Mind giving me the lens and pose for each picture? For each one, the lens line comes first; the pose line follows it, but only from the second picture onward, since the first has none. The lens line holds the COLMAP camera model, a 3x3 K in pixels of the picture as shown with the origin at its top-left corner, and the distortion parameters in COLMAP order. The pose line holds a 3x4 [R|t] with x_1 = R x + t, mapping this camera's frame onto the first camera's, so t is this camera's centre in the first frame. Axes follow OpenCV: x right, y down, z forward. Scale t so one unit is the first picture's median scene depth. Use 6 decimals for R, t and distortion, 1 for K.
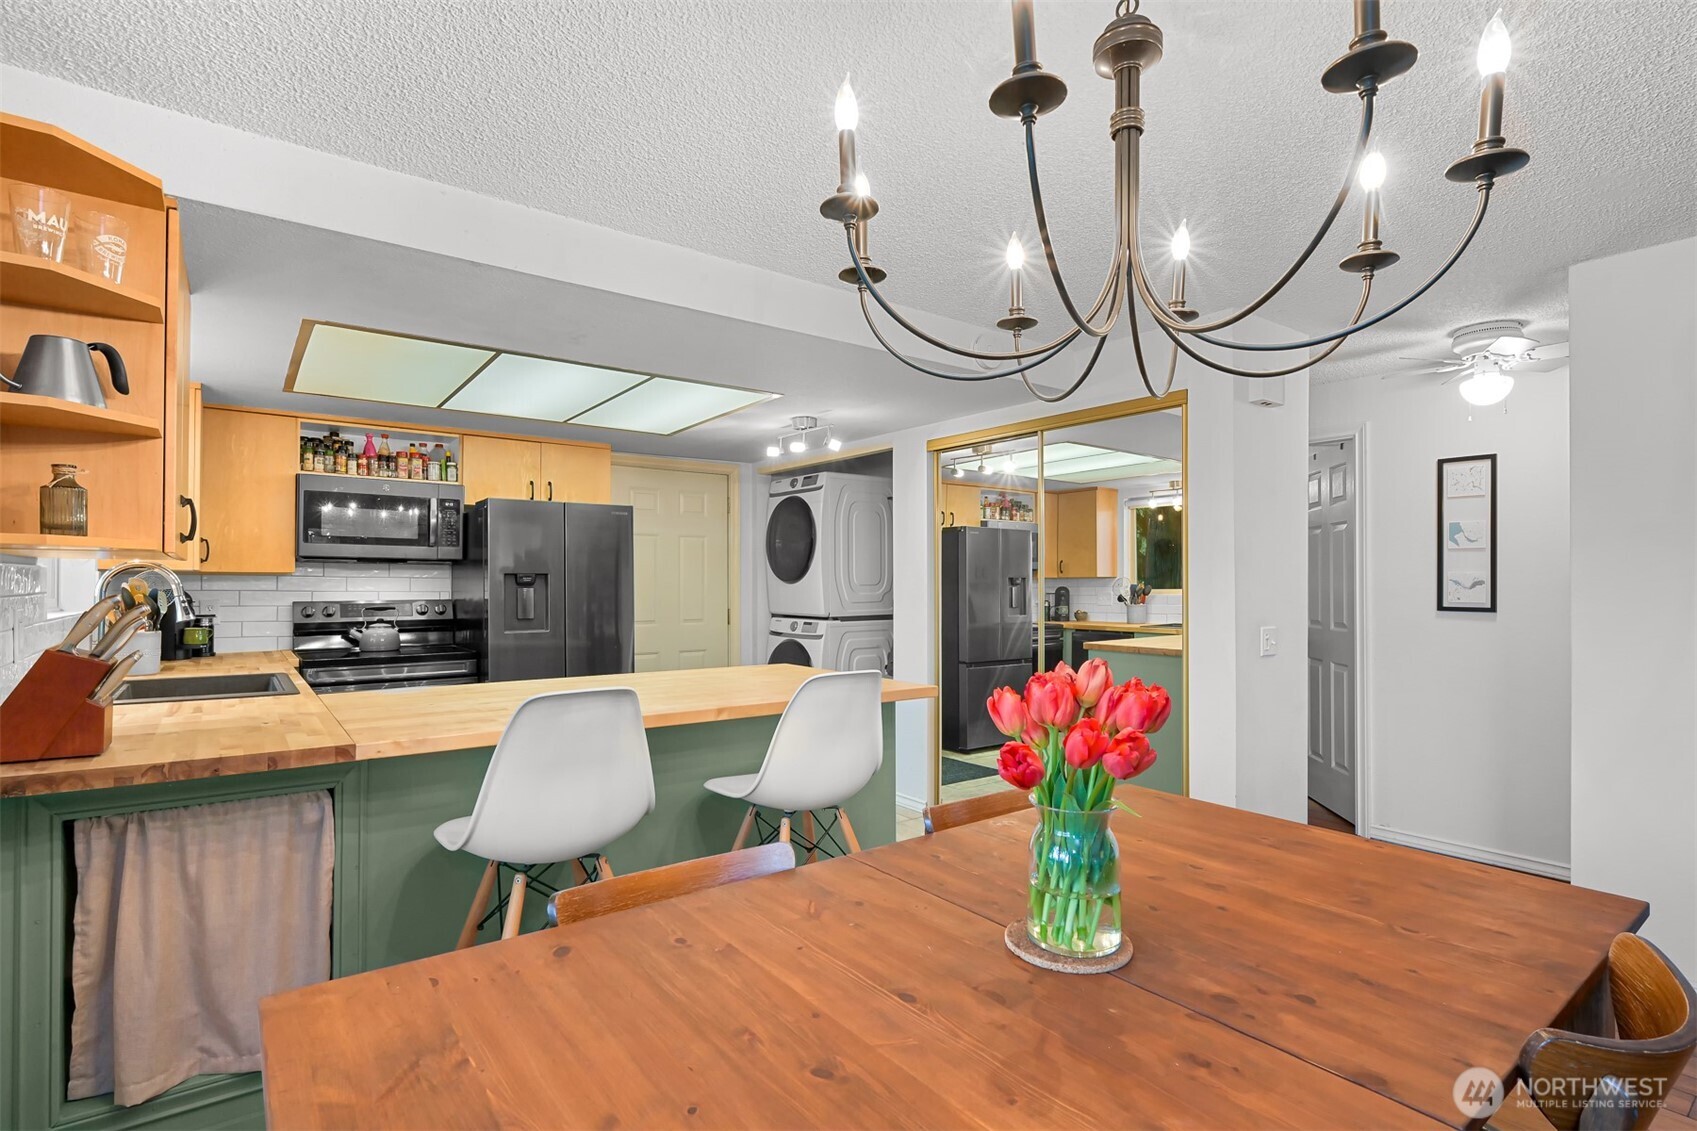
lens RADIAL K [[816.1, 0, 838.9], [0, 816.1, 576.9], [0, 0, 1]] dist [-0.000822, -0.001822]
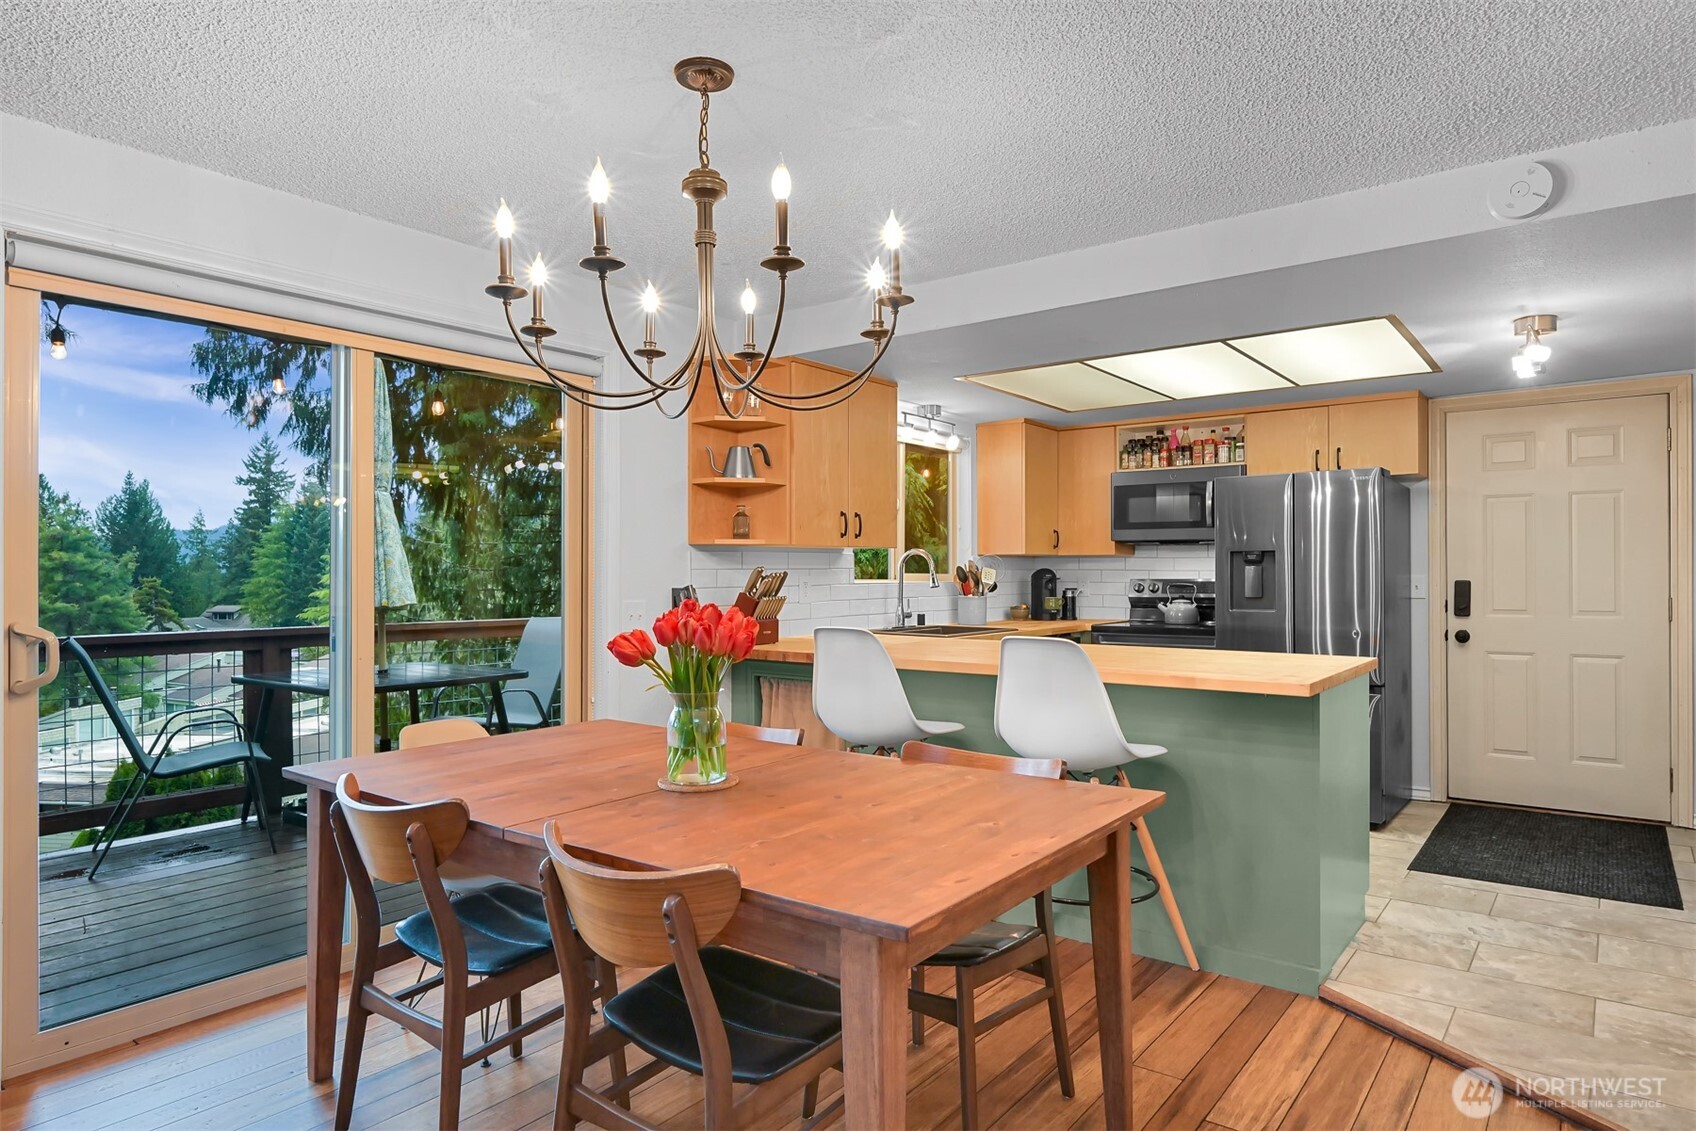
lens RADIAL K [[1006.0, 0, 860.0], [0, 1006.0, 572.4], [0, 0, 1]] dist [-0.007711, 0.002606]
pose [[0.277872, -0.002530, -0.960615, 0.608206], [0.011828, 0.999930, 0.000788, 0.013944], [0.960545, -0.011581, 0.277883, 0.211741]]
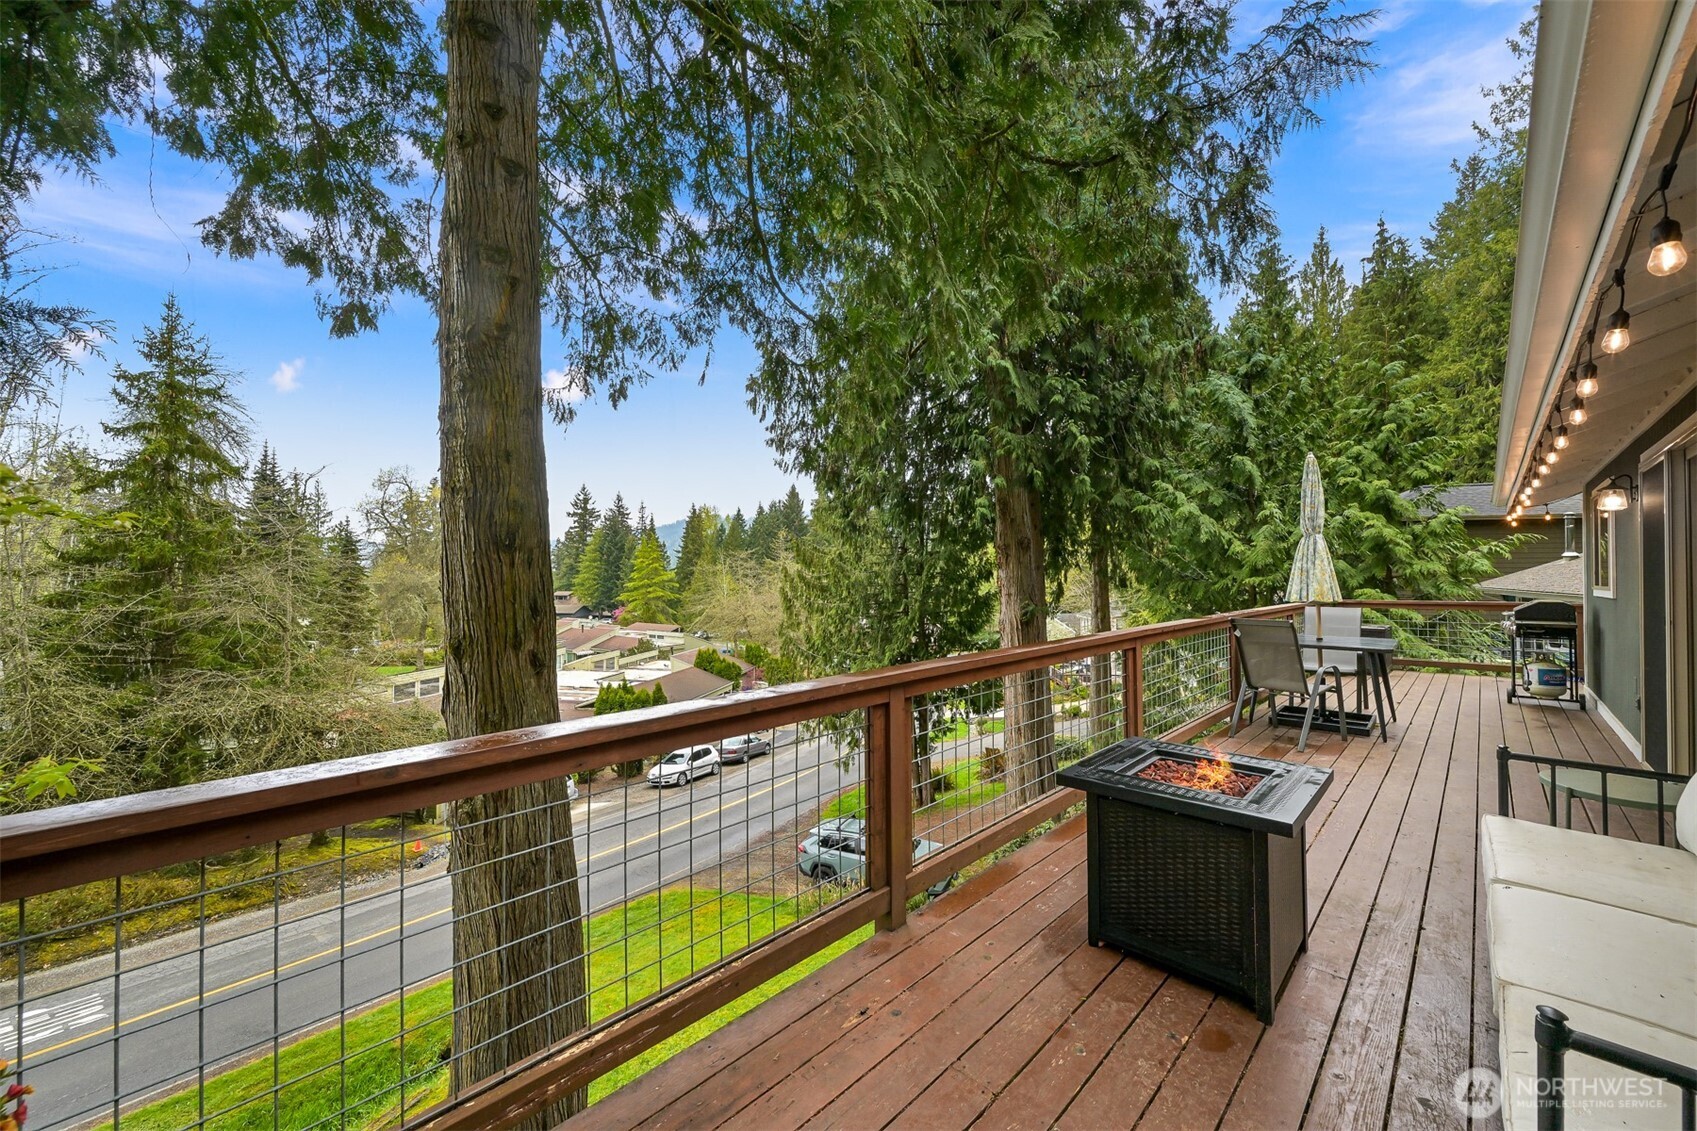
lens RADIAL K [[662.2, 0, 860.0], [0, 662.2, 568.0], [0, 0, 1]] dist [-0.003809, 0.000854]
pose [[0.144454, -0.006877, -0.989488, 0.499502], [0.012174, 0.999913, -0.005172, -0.022627], [0.989437, -0.011299, 0.144525, -1.159767]]
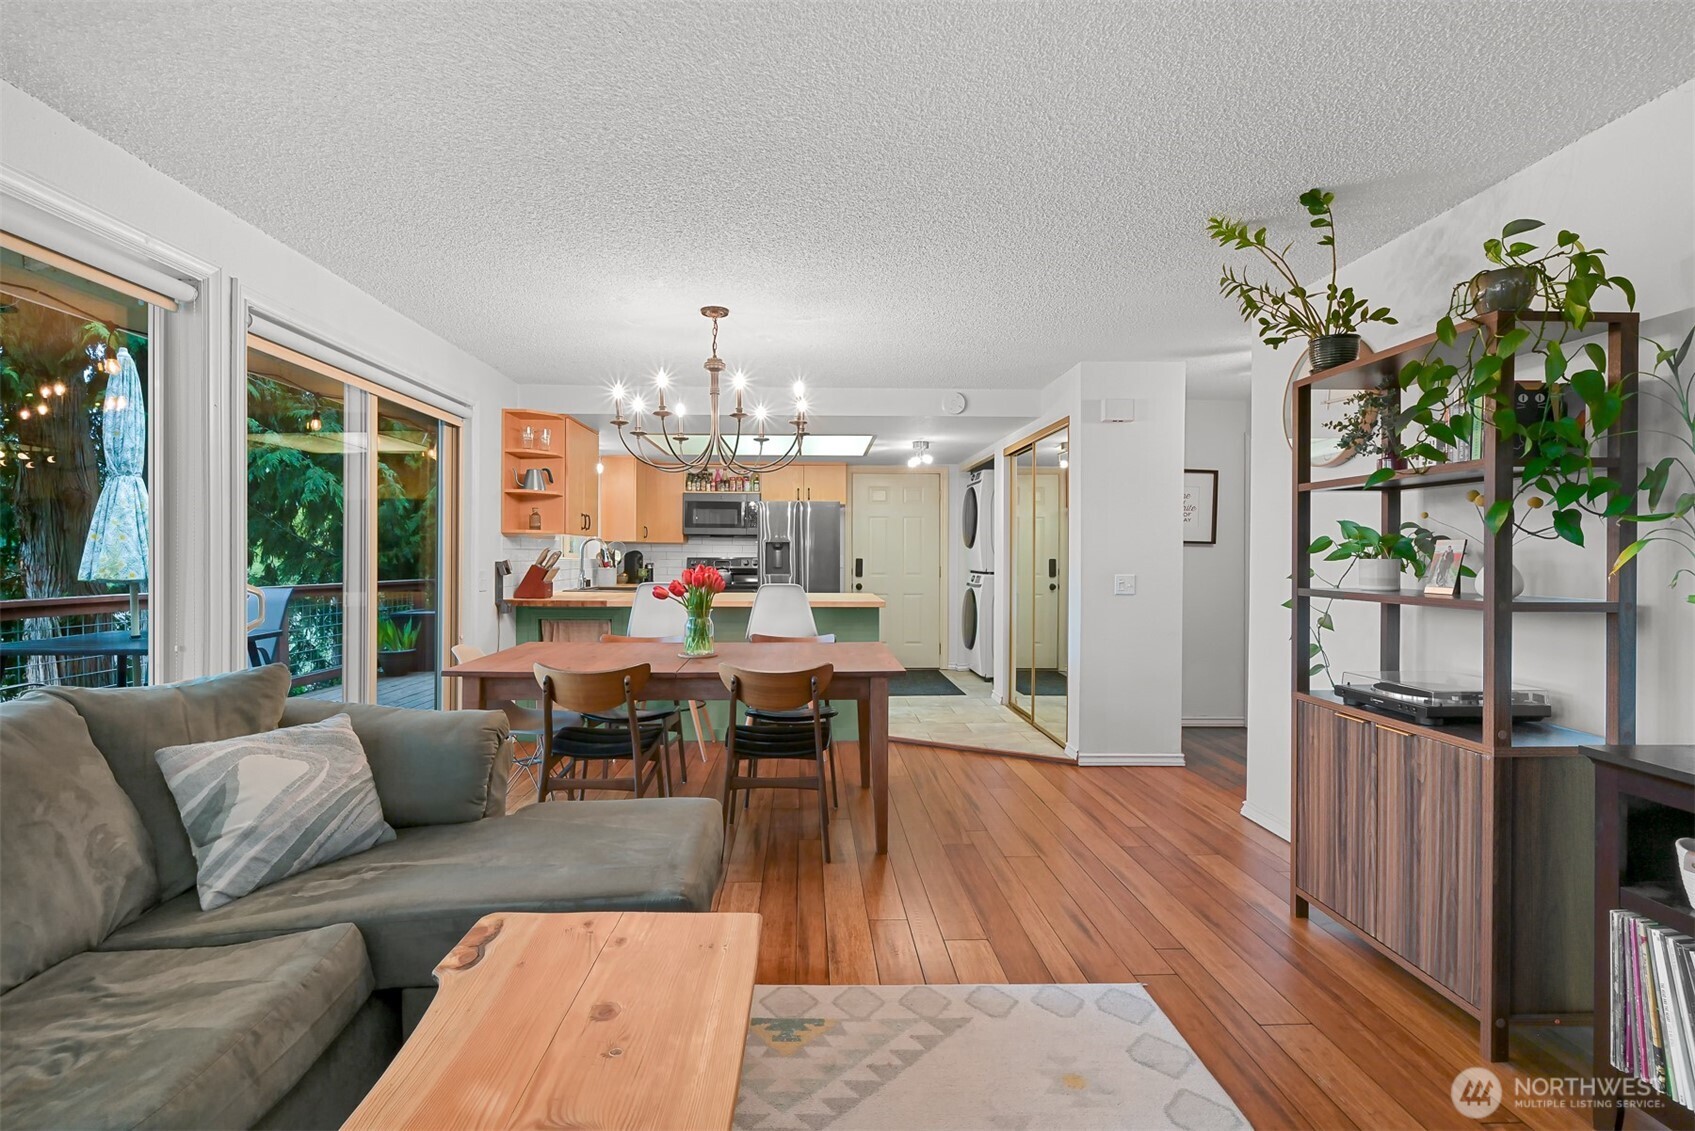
lens RADIAL K [[783.0, 0, 829.4], [0, 783.0, 557.1], [0, 0, 1]] dist [-0.001933, -0.000960]
pose [[0.815991, 0.003673, -0.578053, 0.674947], [0.002504, 0.999948, 0.009889, 0.011311], [0.578059, -0.009516, 0.815939, -0.324240]]
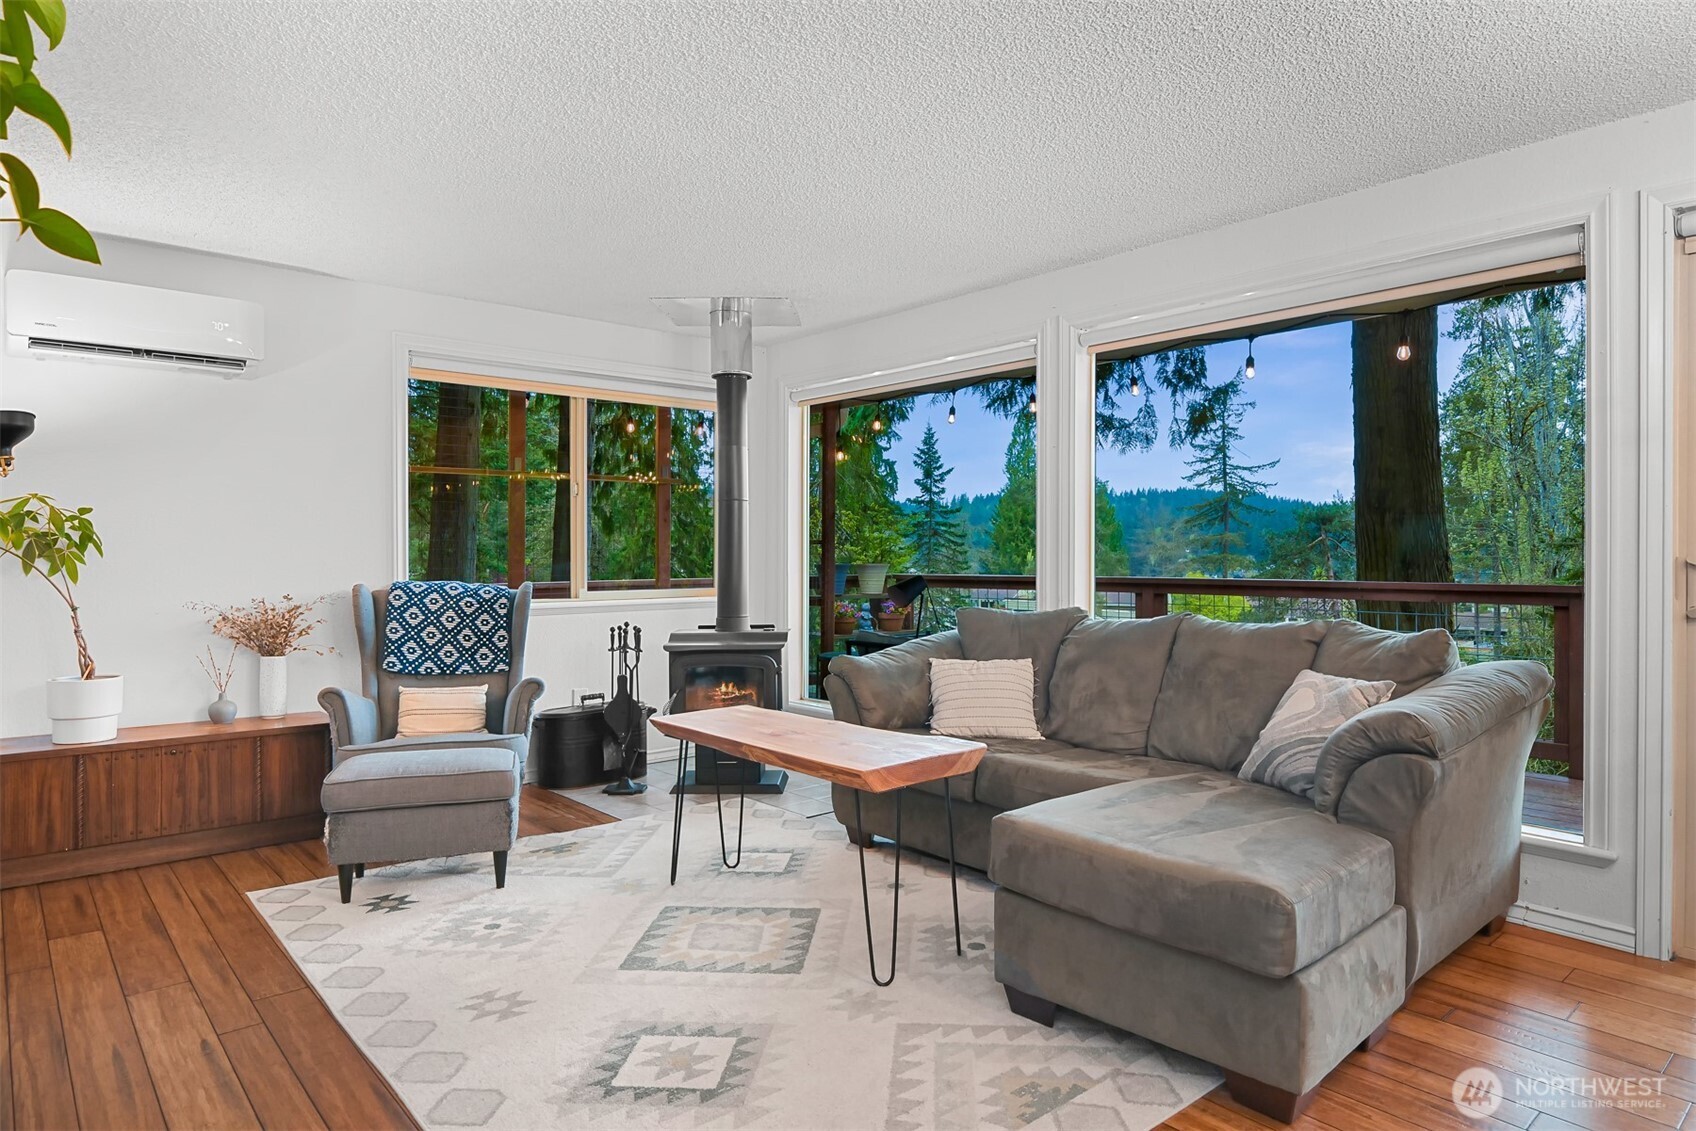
lens RADIAL K [[1006.0, 0, 857.3], [0, 1006.0, 554.6], [0, 0, 1]] dist [-0.007711, 0.002606]
pose [[-0.997315, 0.000668, -0.073230, 0.511235], [0.001166, 0.999977, -0.006752, 0.040573], [0.073224, -0.006819, -0.997292, 0.500832]]
